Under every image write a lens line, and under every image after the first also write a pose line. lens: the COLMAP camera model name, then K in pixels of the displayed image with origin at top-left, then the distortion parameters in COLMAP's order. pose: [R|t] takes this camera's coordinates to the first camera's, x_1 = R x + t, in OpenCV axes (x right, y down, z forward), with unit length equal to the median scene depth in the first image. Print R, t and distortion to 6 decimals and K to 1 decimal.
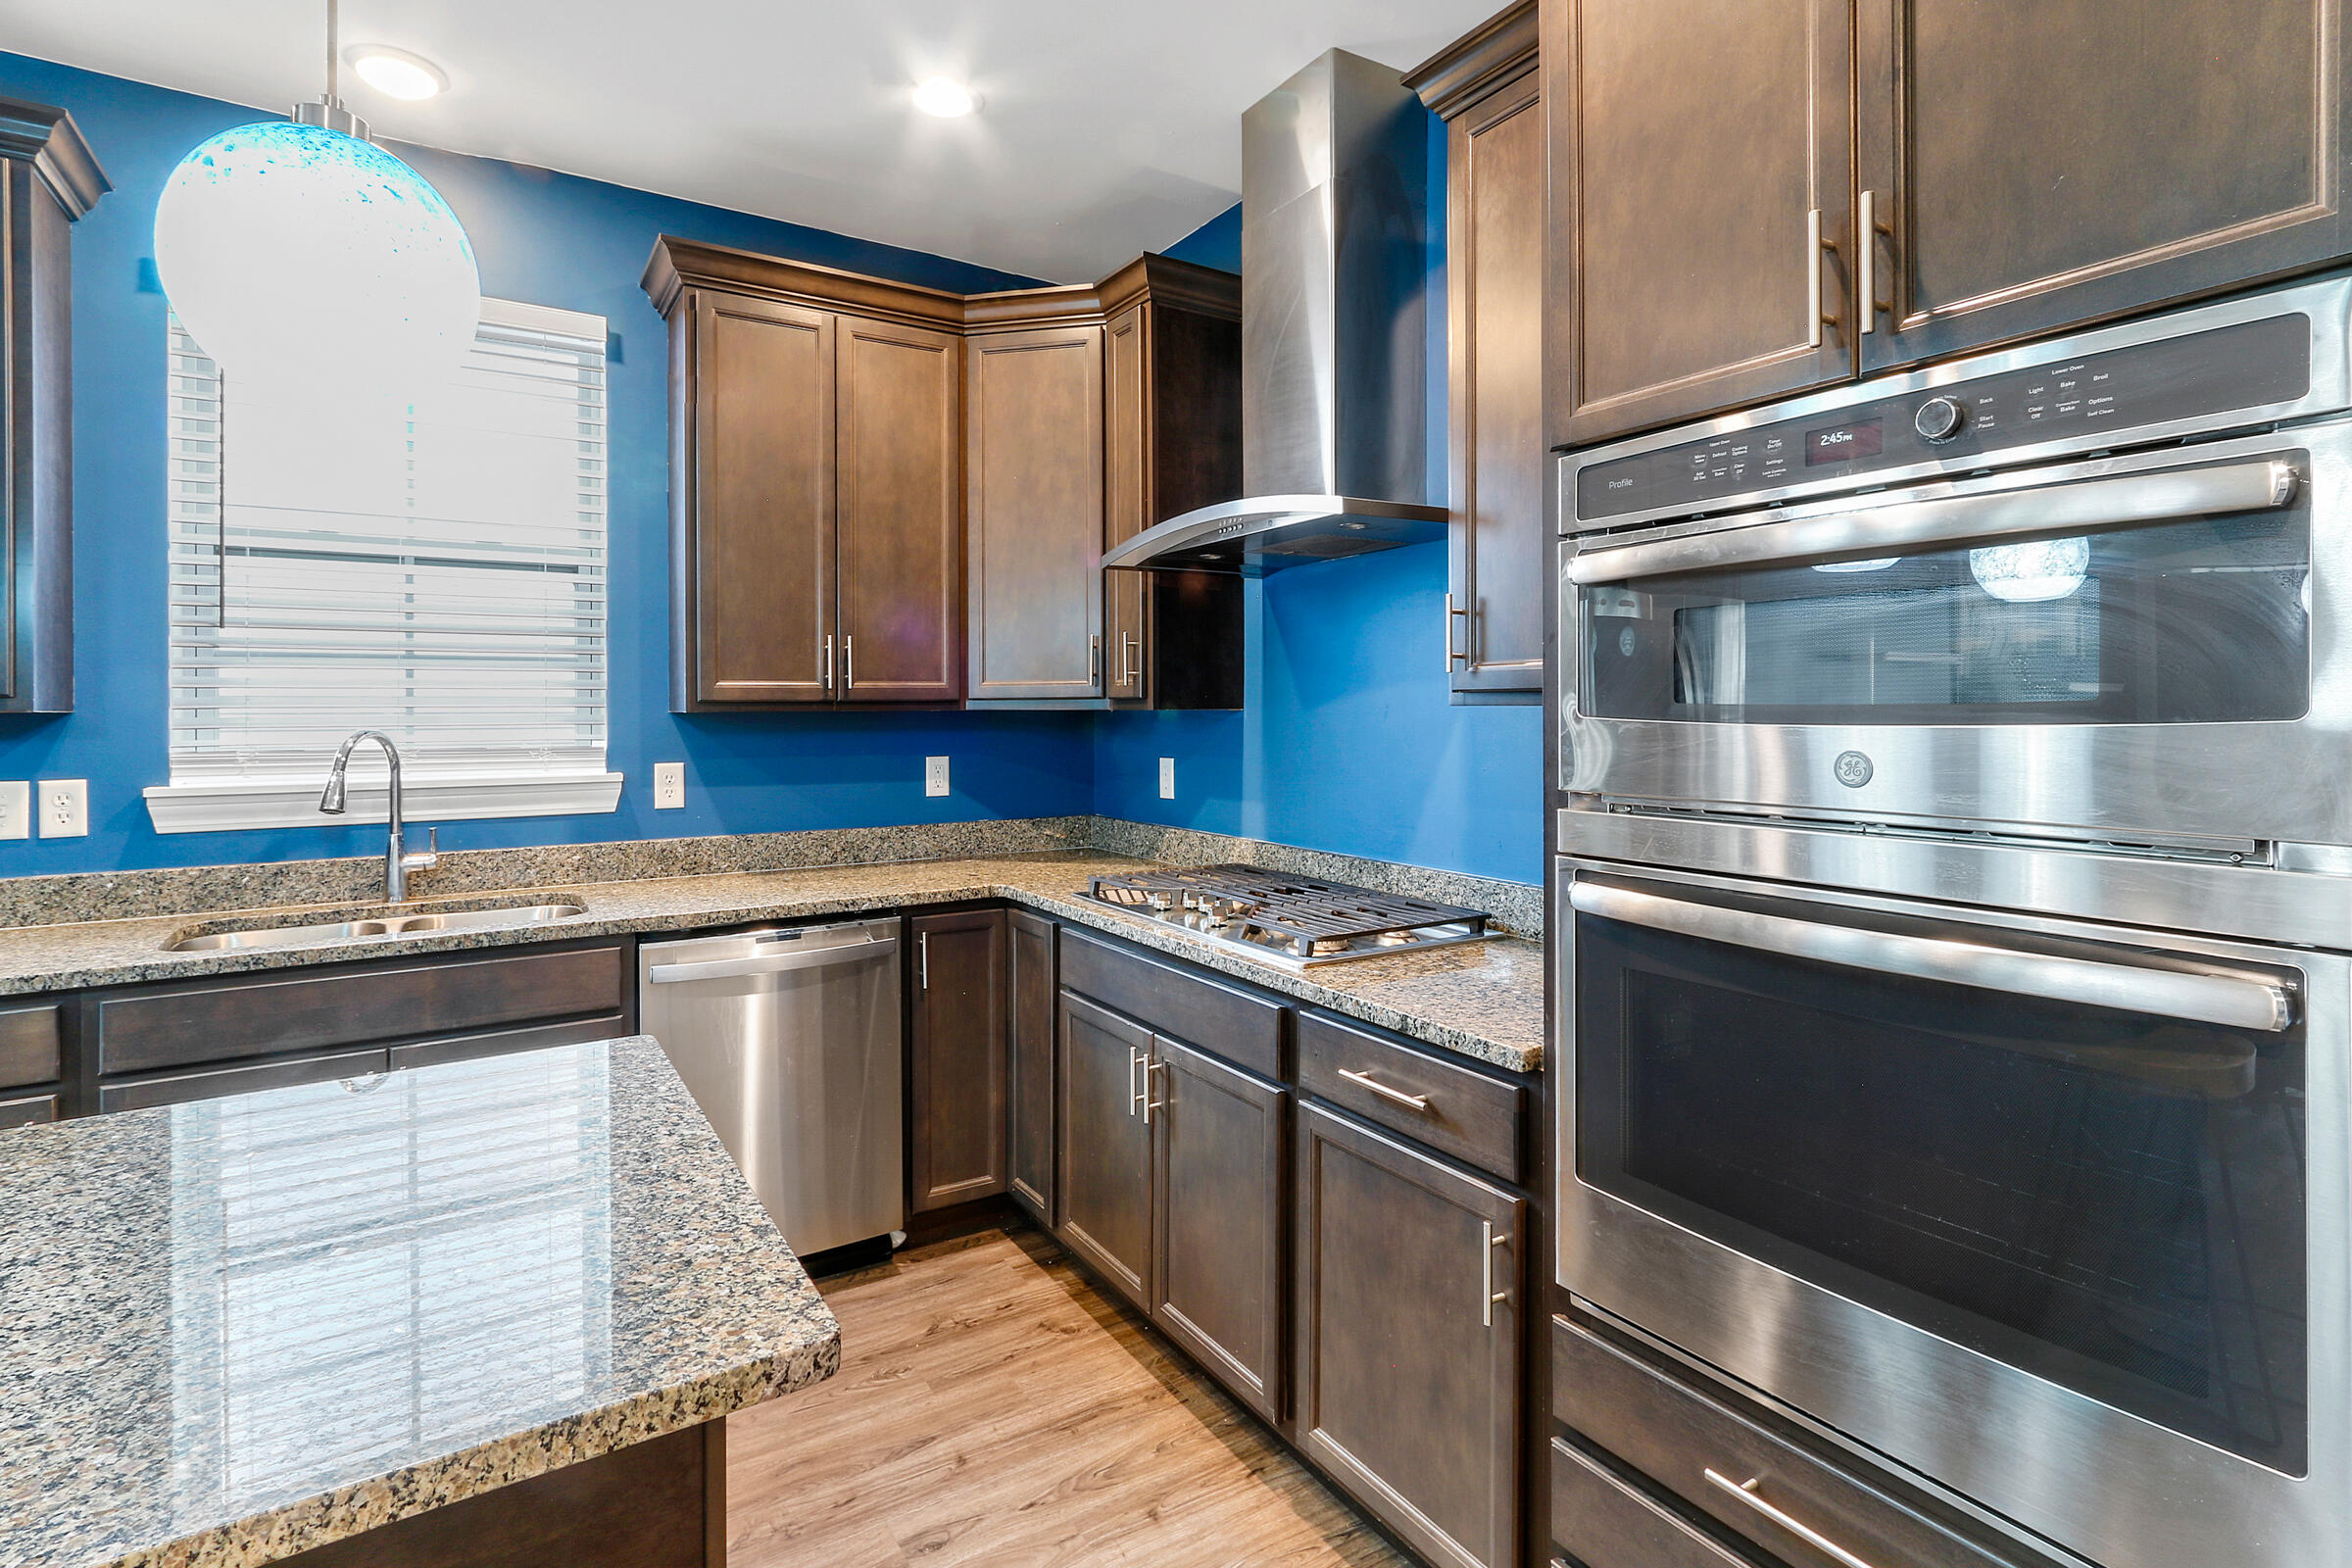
lens RADIAL K [[1188.3, 0, 1170.0], [0, 1188.3, 695.7], [0, 0, 1]] dist [-0.000738, -0.000276]
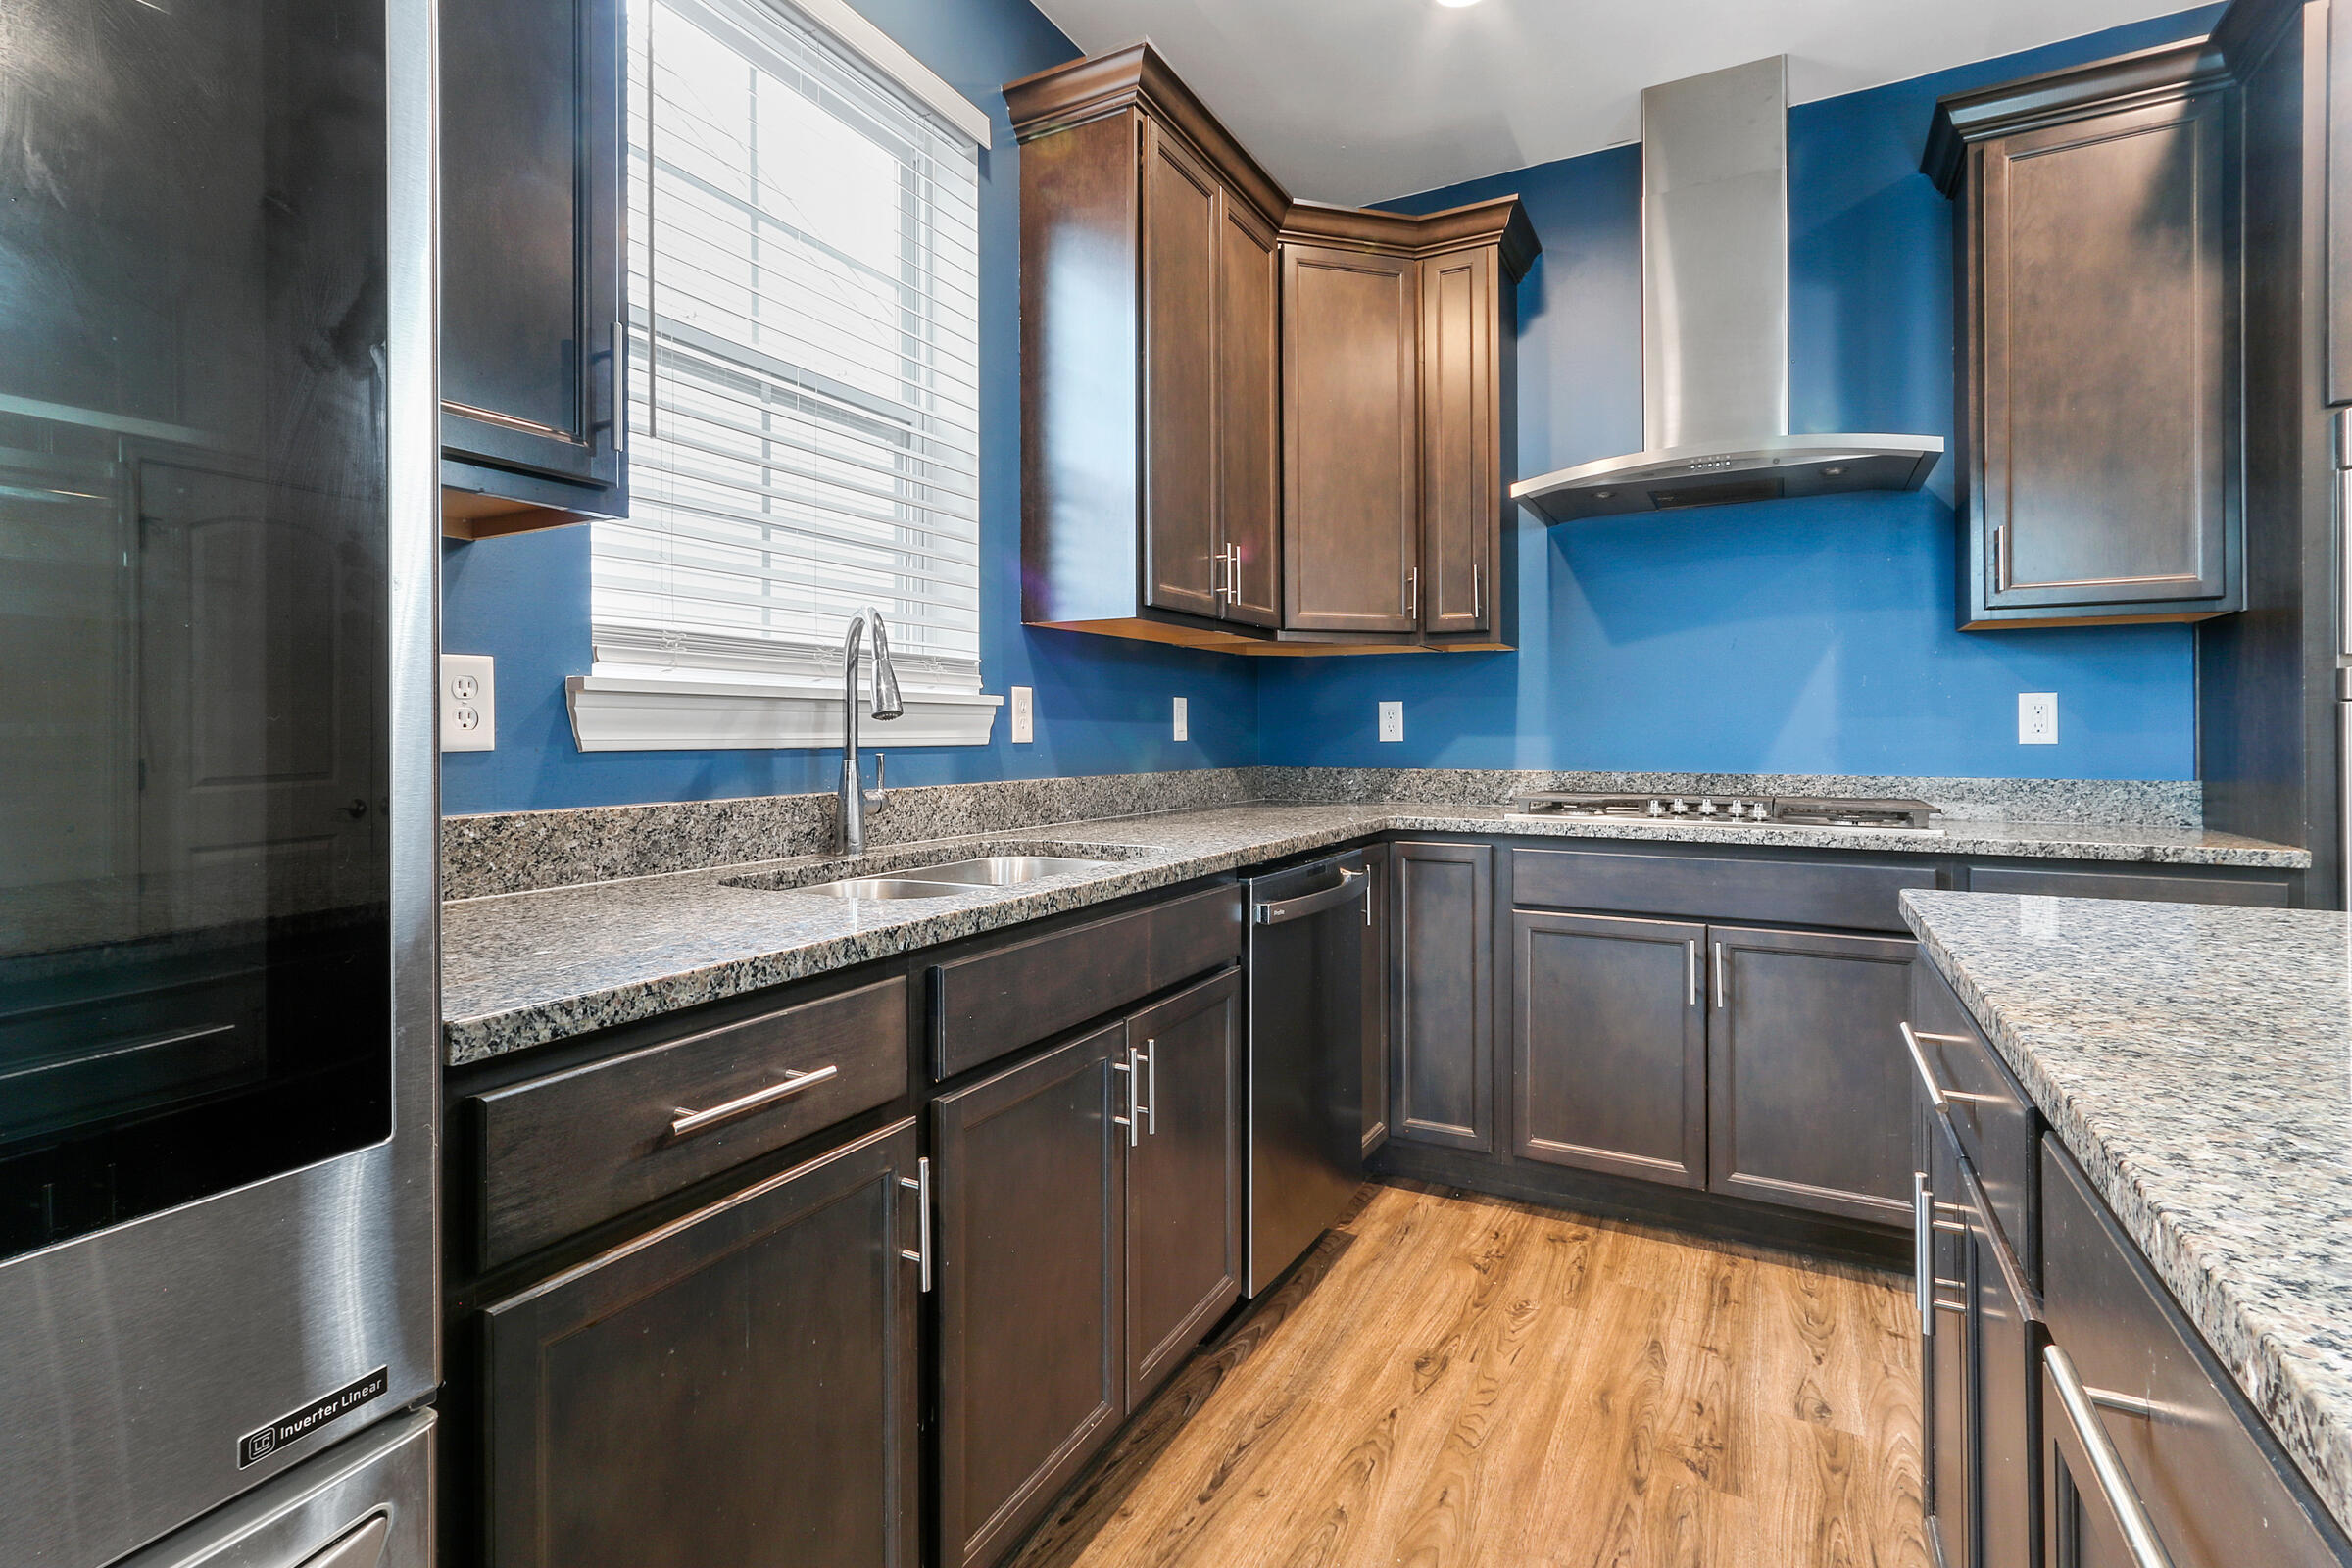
lens RADIAL K [[1175.8, 0, 1179.7], [0, 1175.8, 718.0], [0, 0, 1]] dist [0.001112, 0.000582]
pose [[0.861652, 0.008877, 0.507422, -0.993584], [-0.005529, 0.999952, -0.008105, 0.113154], [-0.507470, 0.004178, 0.861660, 0.342197]]
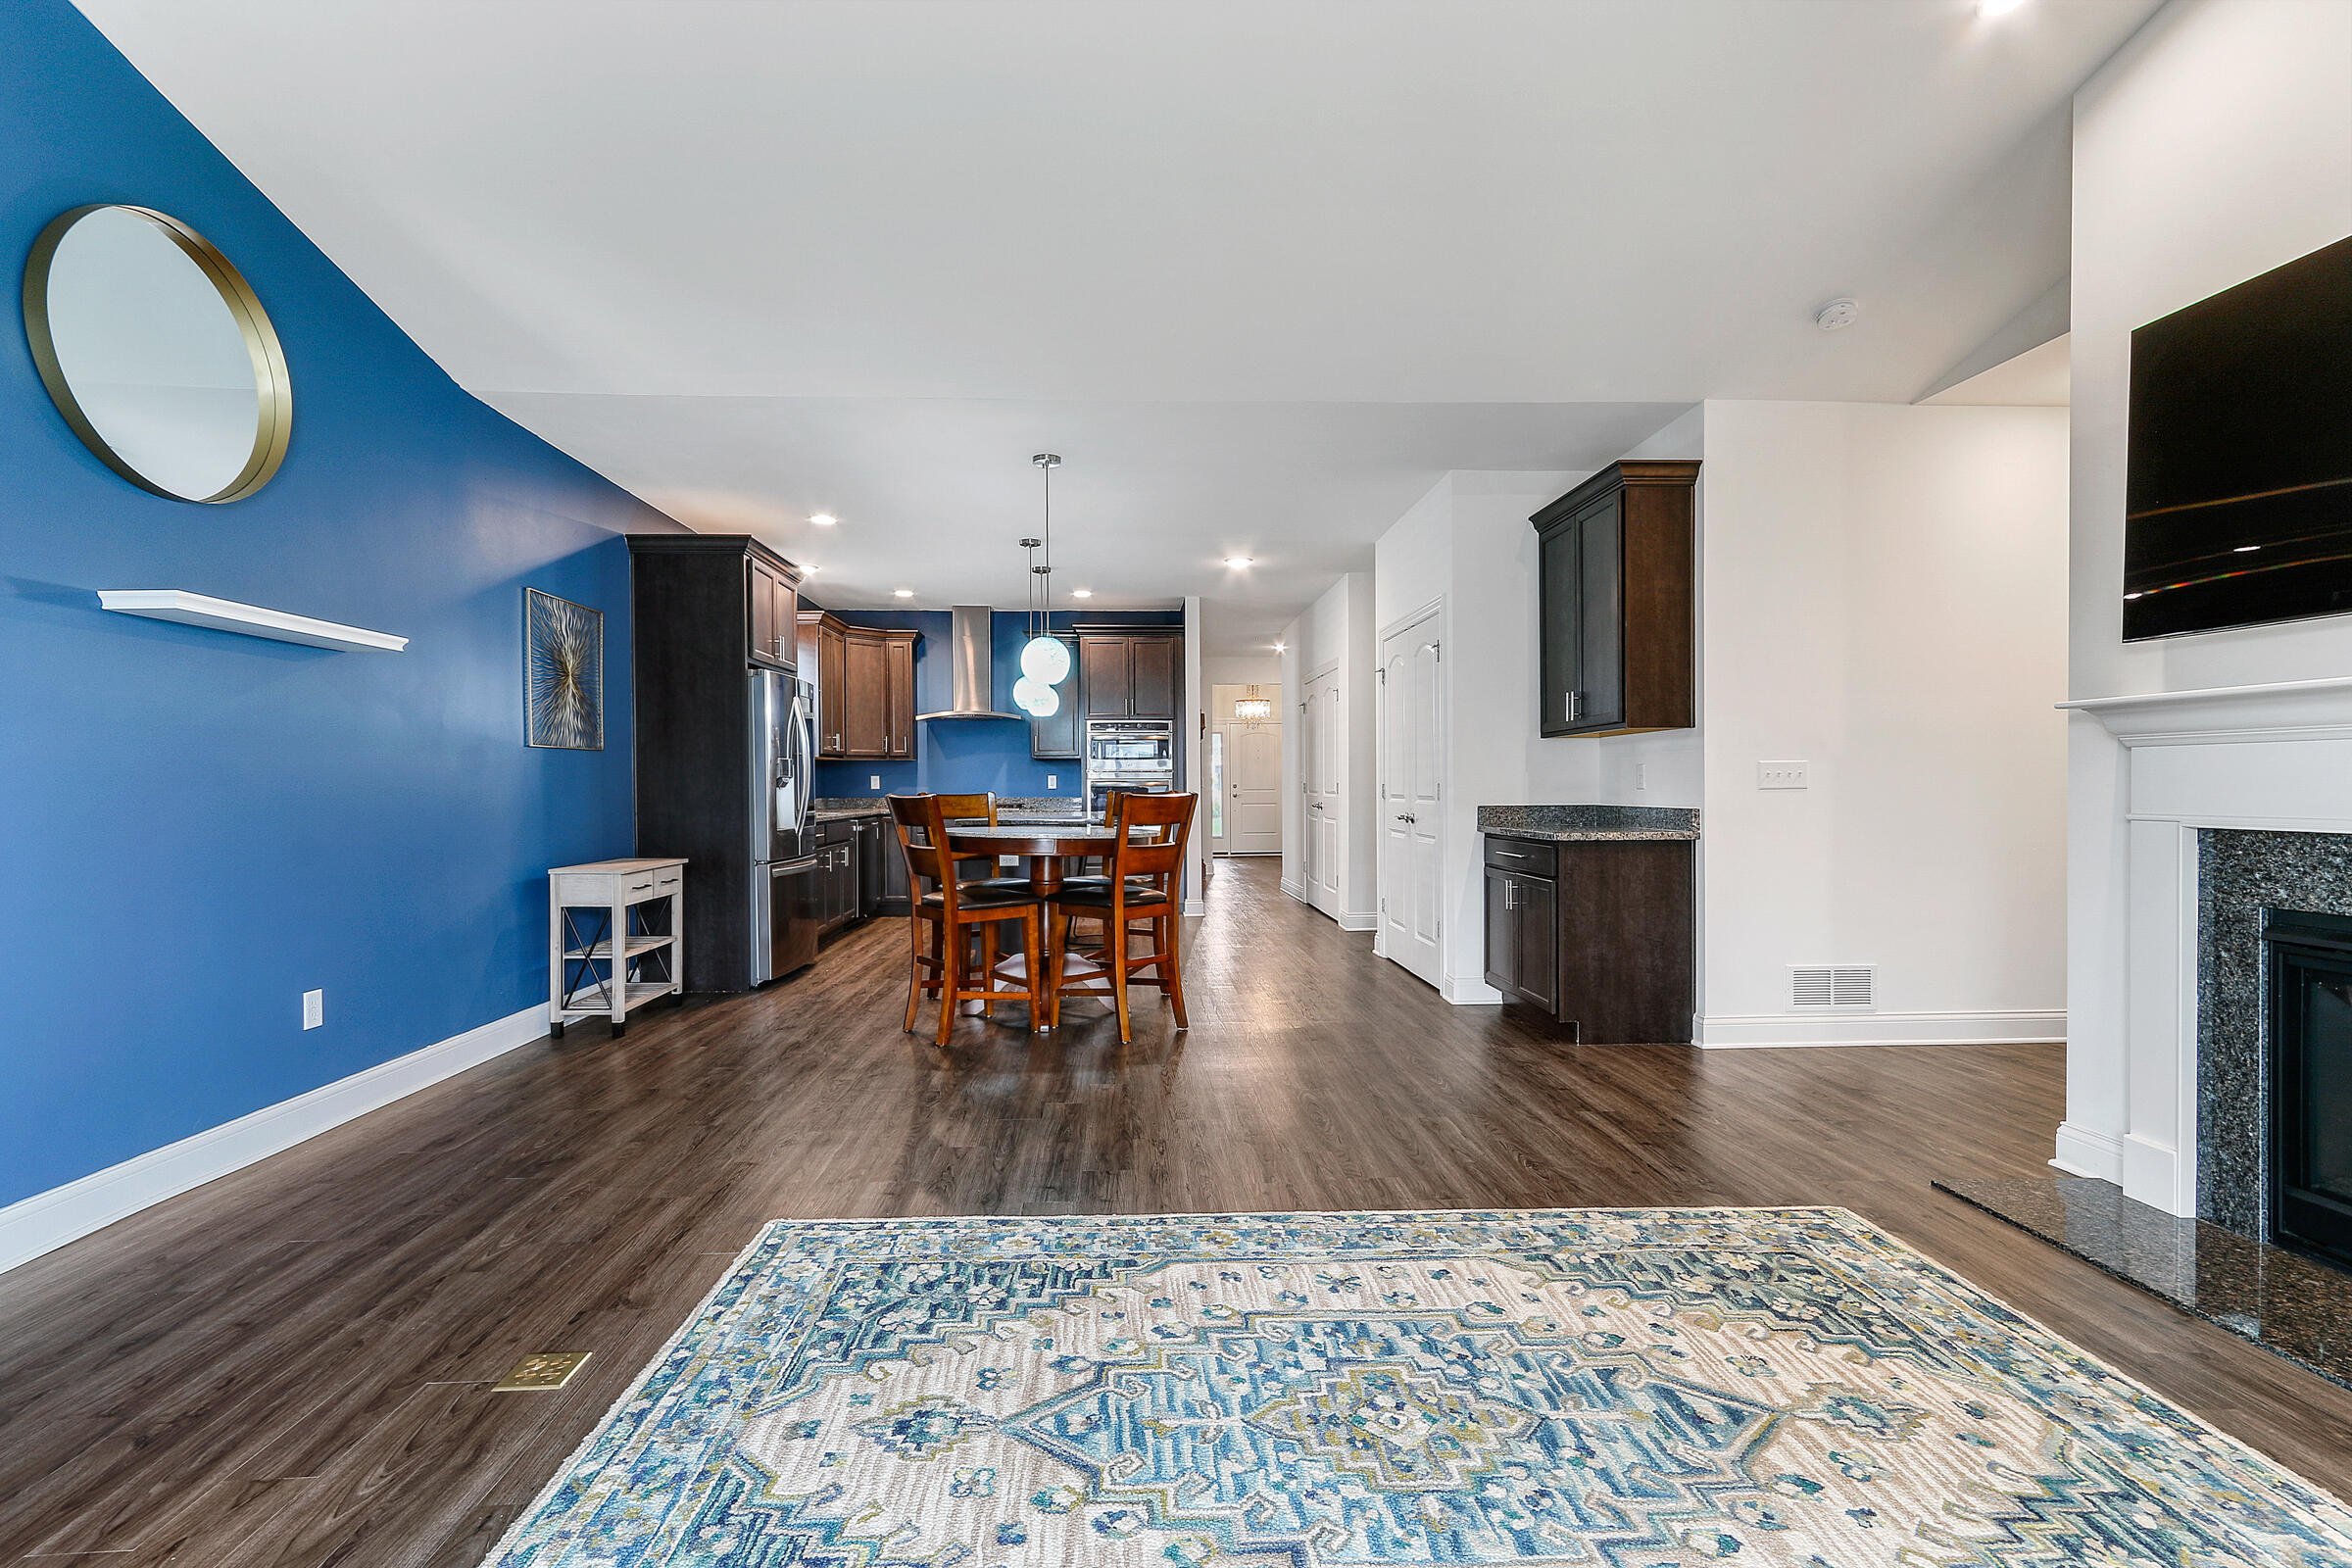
lens RADIAL K [[1011.3, 0, 1158.3], [0, 1011.3, 791.8], [0, 0, 1]] dist [-0.000159, 0.003787]
pose [[0.508547, -0.004315, 0.861023, -2.827320], [0.002375, 0.999991, 0.003609, 0.126175], [-0.861031, 0.000209, 0.508553, -1.438756]]
